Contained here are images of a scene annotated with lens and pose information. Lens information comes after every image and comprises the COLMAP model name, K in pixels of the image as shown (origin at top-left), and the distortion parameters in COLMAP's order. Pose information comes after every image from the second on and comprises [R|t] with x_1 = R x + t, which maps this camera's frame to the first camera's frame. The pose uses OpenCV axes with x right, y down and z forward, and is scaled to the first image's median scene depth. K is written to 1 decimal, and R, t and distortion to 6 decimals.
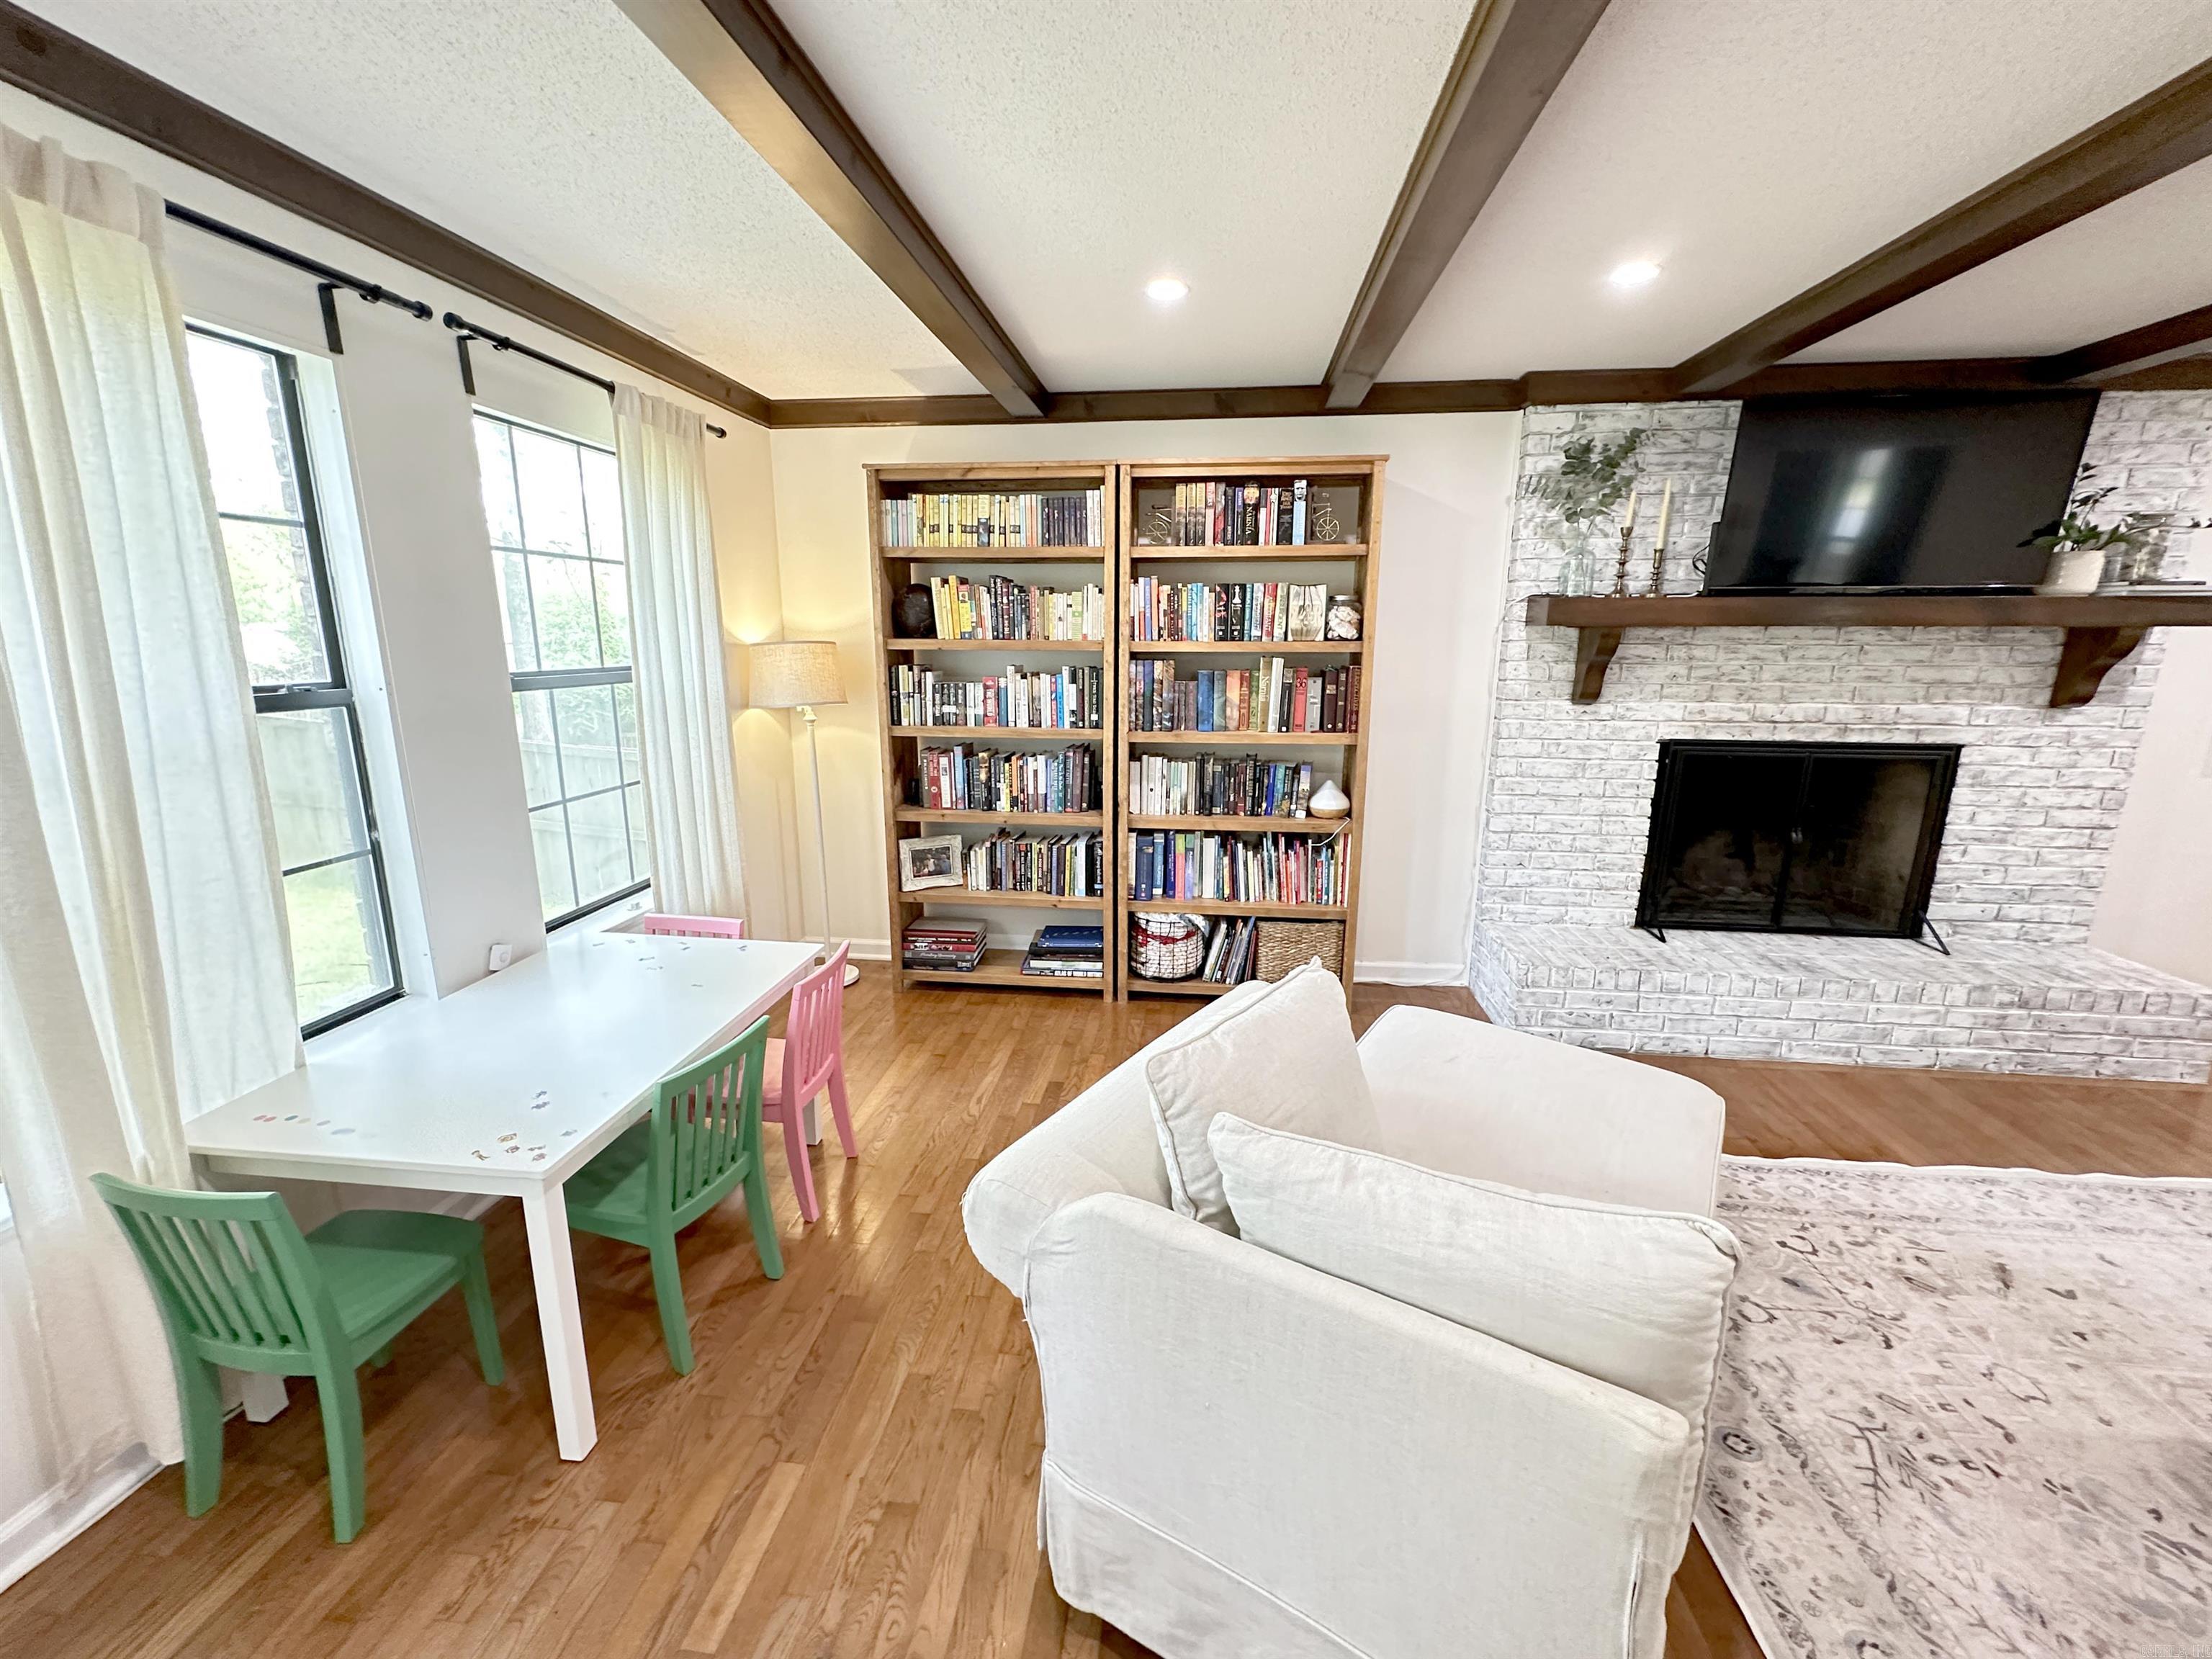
lens RADIAL K [[889.5, 0, 1106.0], [0, 889.5, 829.5], [0, 0, 1]] dist [0.007479, 0.000449]
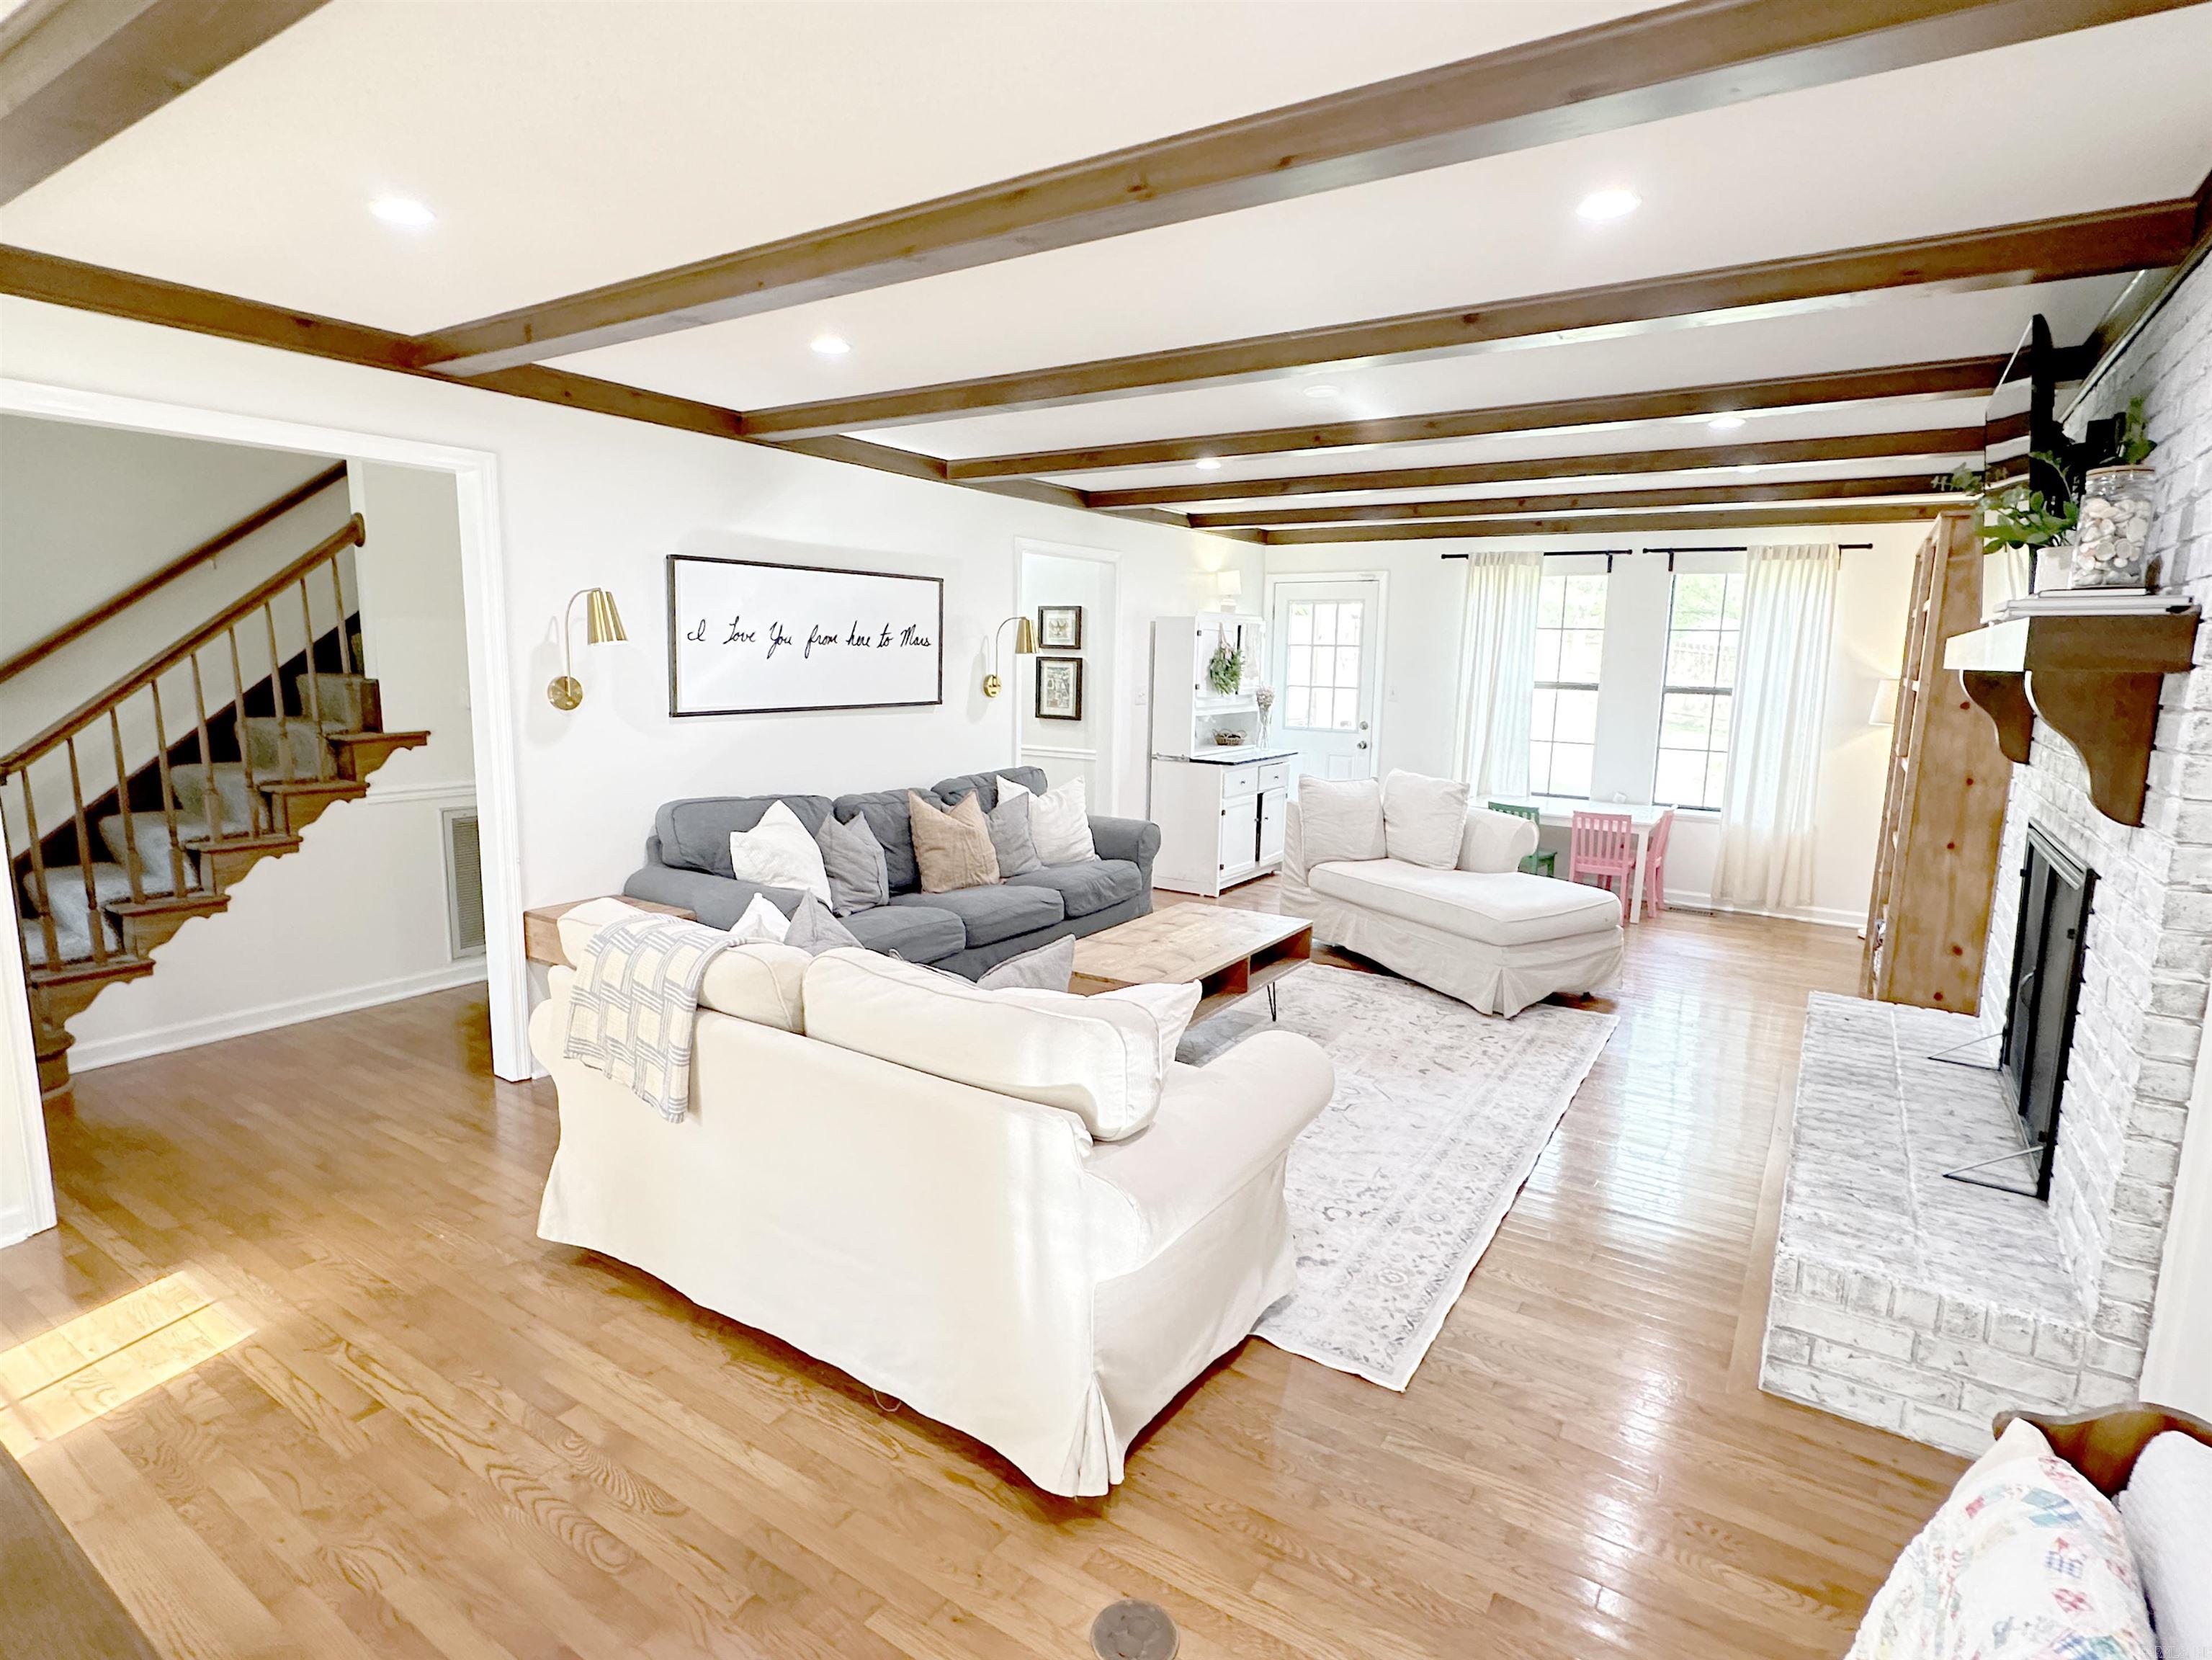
lens RADIAL K [[1137.3, 0, 1106.0], [0, 1137.3, 830.0], [0, 0, 1]] dist [-0.000106, -0.000027]
pose [[-0.446694, 0.130105, -0.885176, 2.944186], [-0.211476, 0.945981, 0.245761, -0.256888], [0.869334, 0.296974, -0.395050, 1.138979]]
